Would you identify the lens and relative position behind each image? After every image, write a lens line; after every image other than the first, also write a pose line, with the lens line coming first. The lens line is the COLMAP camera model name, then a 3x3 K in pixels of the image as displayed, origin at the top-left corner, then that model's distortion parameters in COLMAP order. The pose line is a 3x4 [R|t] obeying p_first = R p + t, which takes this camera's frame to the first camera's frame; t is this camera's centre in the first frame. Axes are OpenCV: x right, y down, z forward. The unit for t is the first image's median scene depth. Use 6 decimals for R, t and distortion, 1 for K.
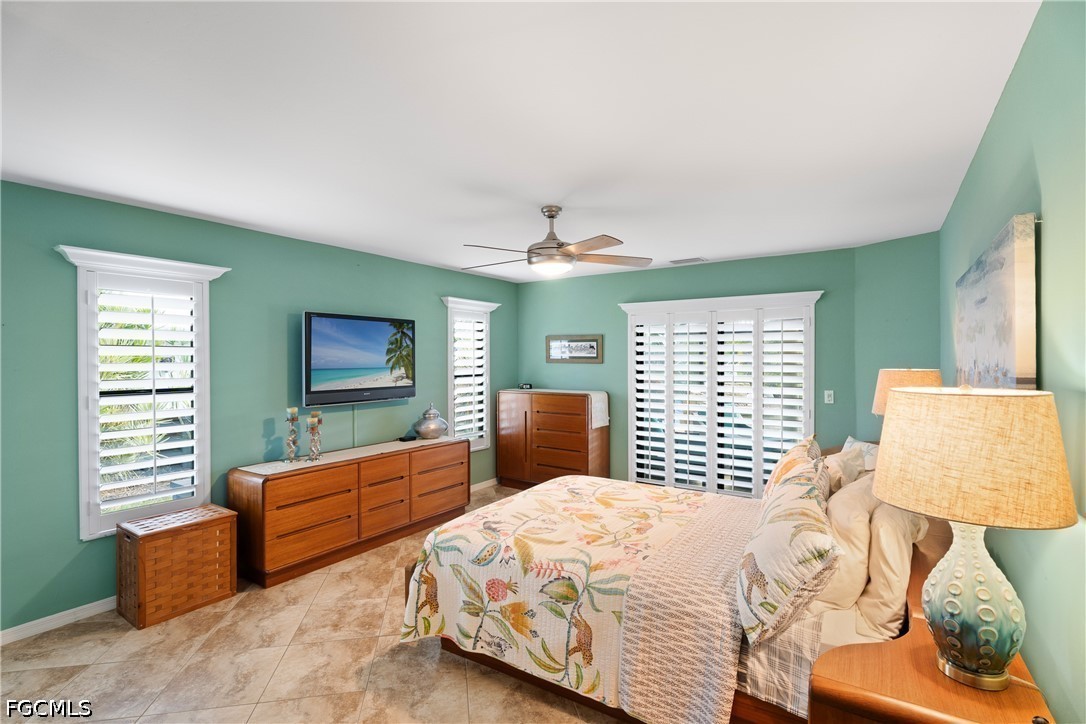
lens RADIAL K [[502.7, 0, 547.5], [0, 502.7, 358.9], [0, 0, 1]] dist [-0.018949, 0.000270]
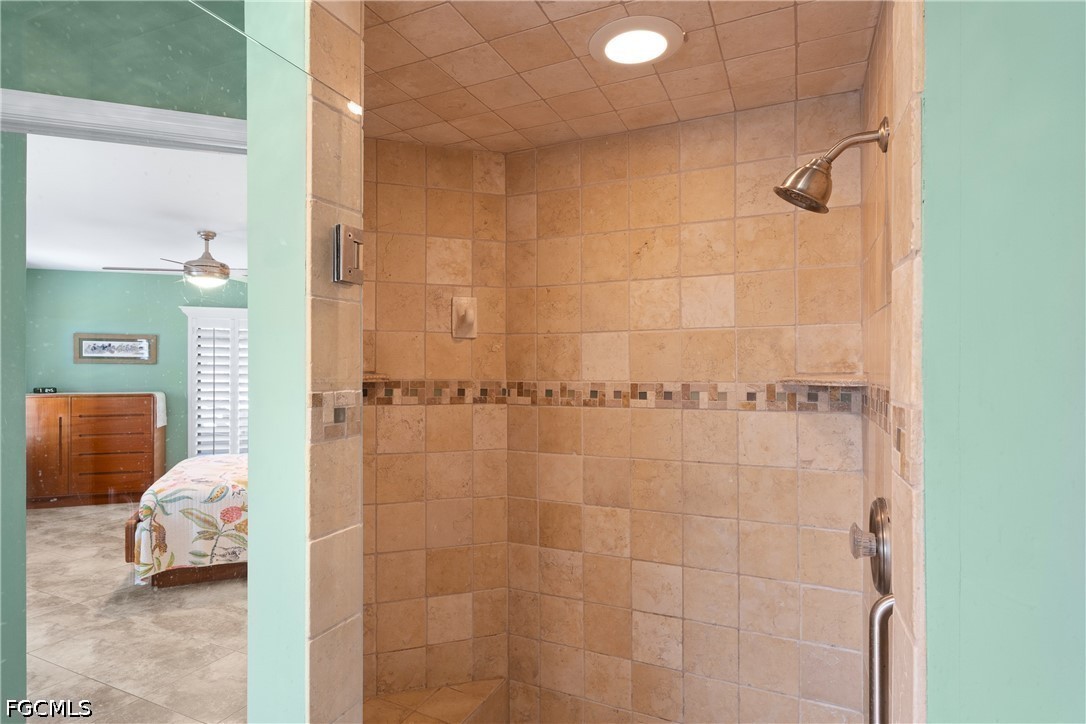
lens RADIAL K [[579.5, 0, 524.7], [0, 579.5, 370.1], [0, 0, 1]] dist [0.006193, 0.000123]
pose [[0.603804, 0.002614, 0.797129, -0.843522], [-0.003667, 0.999993, -0.000502, 0.042923], [-0.797124, -0.002620, 0.603809, -0.613938]]
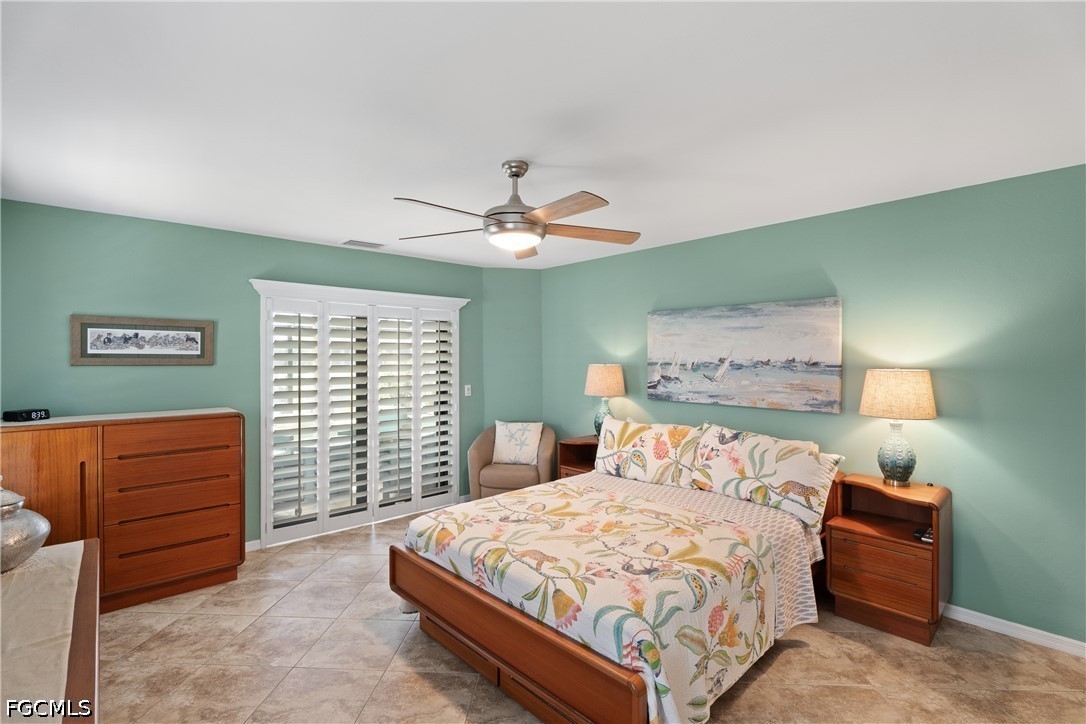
lens RADIAL K [[489.5, 0, 545.7], [0, 489.5, 360.6], [0, 0, 1]] dist [-0.002305, 0.001014]
pose [[0.249490, -0.005029, 0.968364, -0.924801], [0.001103, 0.999987, 0.004909, 0.000897], [-0.968377, -0.000157, 0.249493, 0.989566]]
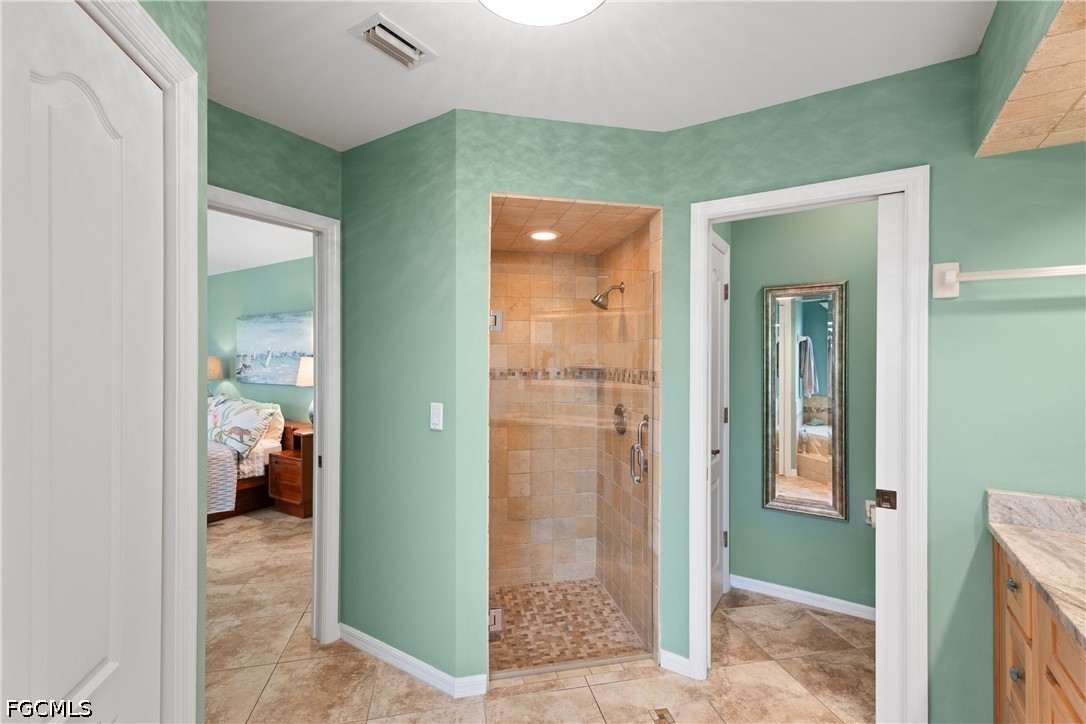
lens RADIAL K [[489.5, 0, 539.9], [0, 489.5, 359.1], [0, 0, 1]] dist [-0.002305, 0.001014]
pose [[-0.008648, 0.003431, 0.999957, -1.484671], [-0.005526, 0.999979, -0.003479, 0.037654], [-0.999947, -0.005556, -0.008629, -0.360941]]
